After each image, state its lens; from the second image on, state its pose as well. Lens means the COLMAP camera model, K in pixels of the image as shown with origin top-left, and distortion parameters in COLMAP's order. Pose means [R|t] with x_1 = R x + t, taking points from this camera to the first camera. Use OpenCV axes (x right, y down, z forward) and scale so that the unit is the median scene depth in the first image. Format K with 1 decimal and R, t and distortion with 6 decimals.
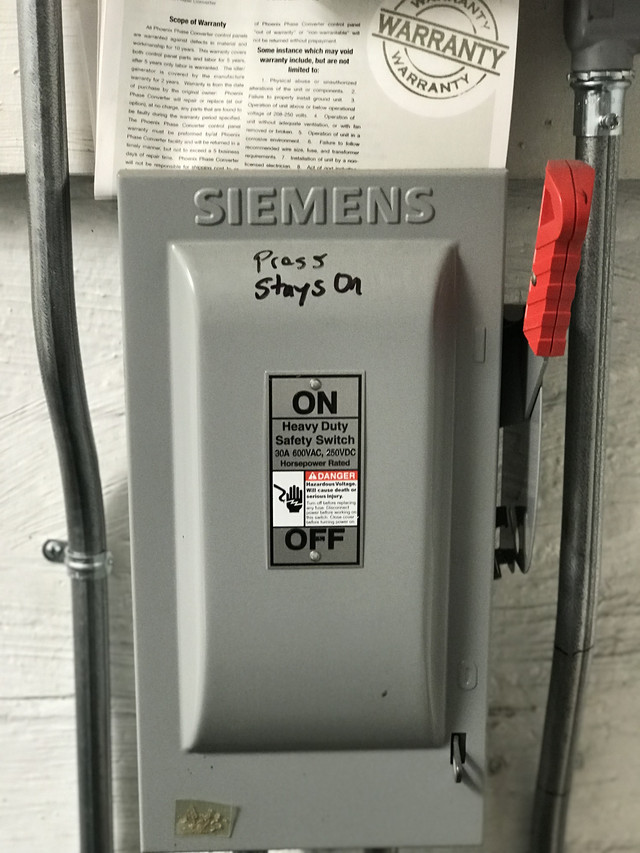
lens RADIAL K [[1398.4, 0, 318.7], [0, 1398.4, 426.5], [0, 0, 1]] dist [0.044580, 0.000000]
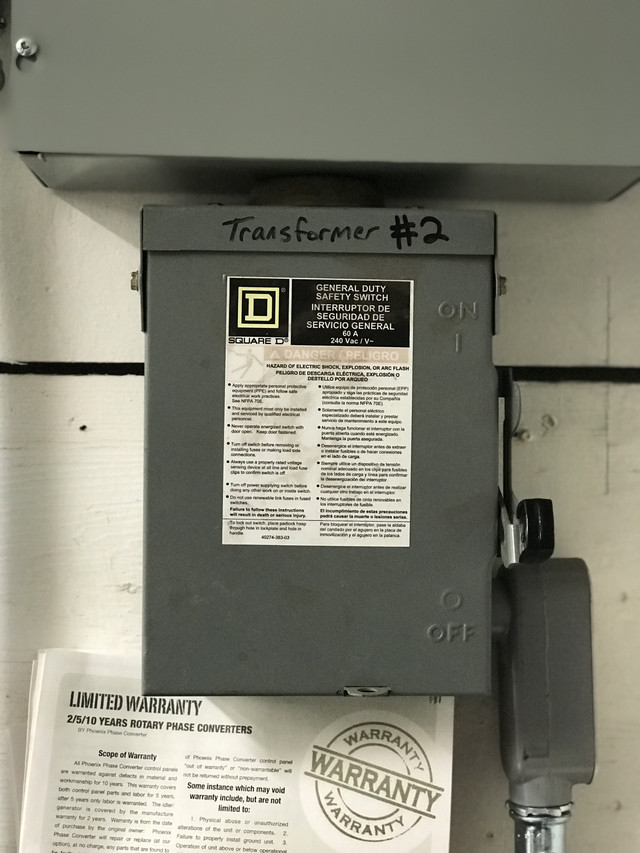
lens RADIAL K [[1398.4, 0, 320.0], [0, 1398.4, 426.7], [0, 0, 1]] dist [0.044580, 0.000000]
pose [[0.999921, 0.002110, 0.012429, 0.036157], [0.001188, 0.965753, -0.259462, -0.258291], [-0.012551, 0.259456, 0.965673, -0.008805]]
